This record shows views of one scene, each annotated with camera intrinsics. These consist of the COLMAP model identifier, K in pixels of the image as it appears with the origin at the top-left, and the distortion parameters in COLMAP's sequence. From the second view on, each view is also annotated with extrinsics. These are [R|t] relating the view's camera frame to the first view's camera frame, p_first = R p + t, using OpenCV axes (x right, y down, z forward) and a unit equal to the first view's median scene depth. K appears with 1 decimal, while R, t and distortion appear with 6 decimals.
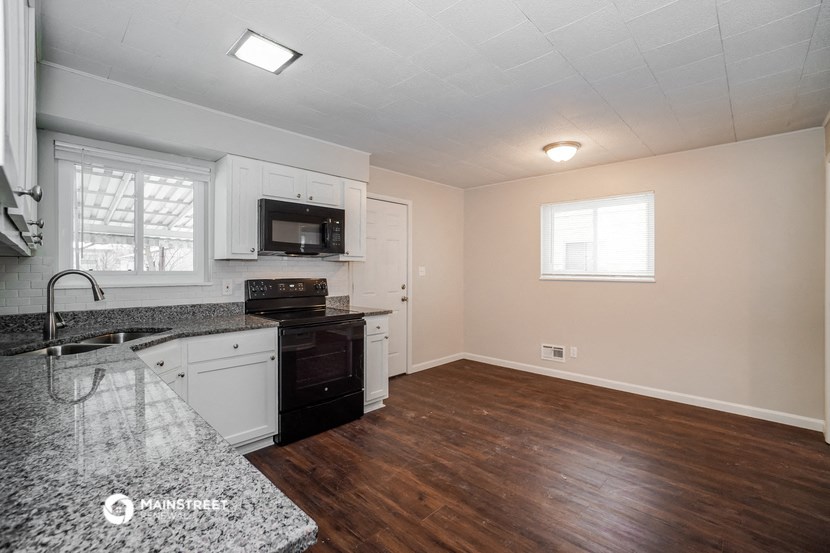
lens RADIAL K [[364.7, 0, 417.7], [0, 364.7, 273.3], [0, 0, 1]] dist [-0.015450, 0.000009]
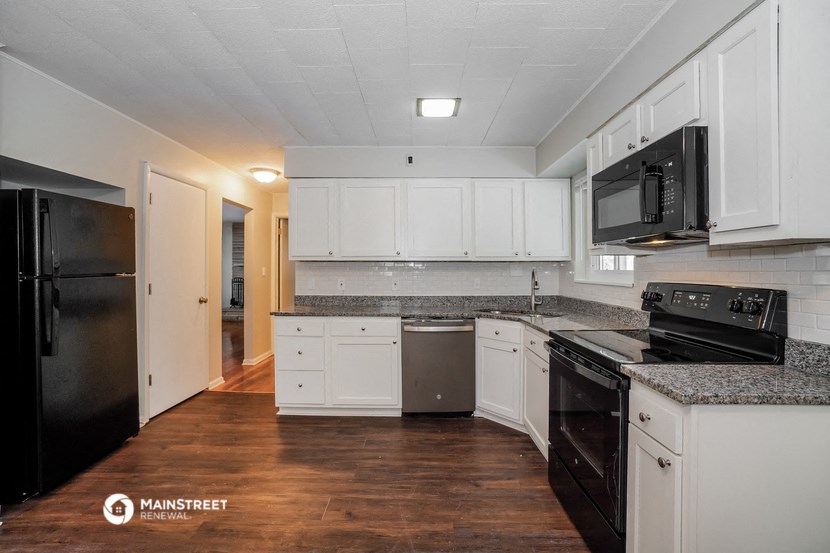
lens RADIAL K [[364.7, 0, 422.7], [0, 364.7, 272.7], [0, 0, 1]] dist [-0.015450, 0.000009]
pose [[-0.718230, 0.002599, -0.695801, 0.388545], [-0.006786, 0.999919, 0.010740, -0.007406], [0.695772, 0.012436, -0.718155, 1.342856]]
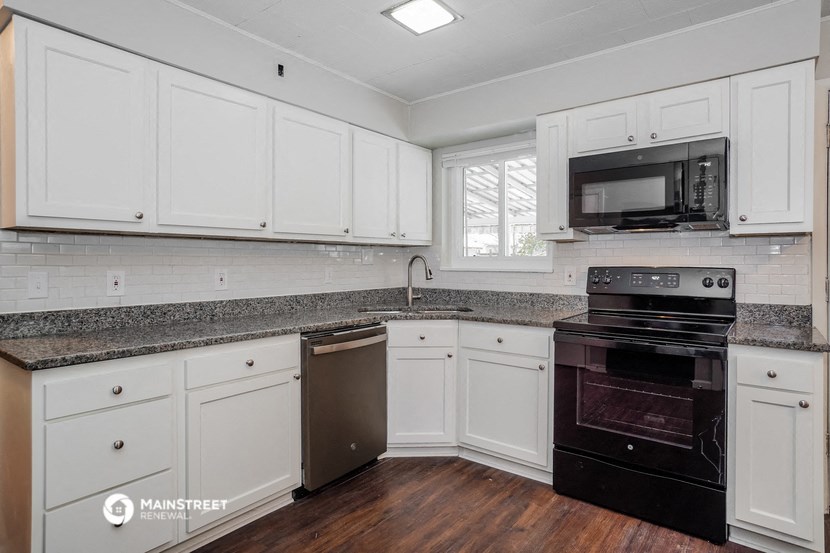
lens RADIAL K [[468.5, 0, 404.3], [0, 468.5, 261.7], [0, 0, 1]] dist [-0.006094, 0.000874]
pose [[0.090798, -0.000634, -0.995869, 0.526590], [-0.006807, 0.999976, -0.001257, 0.012186], [0.995846, 0.006894, 0.090791, 0.589305]]
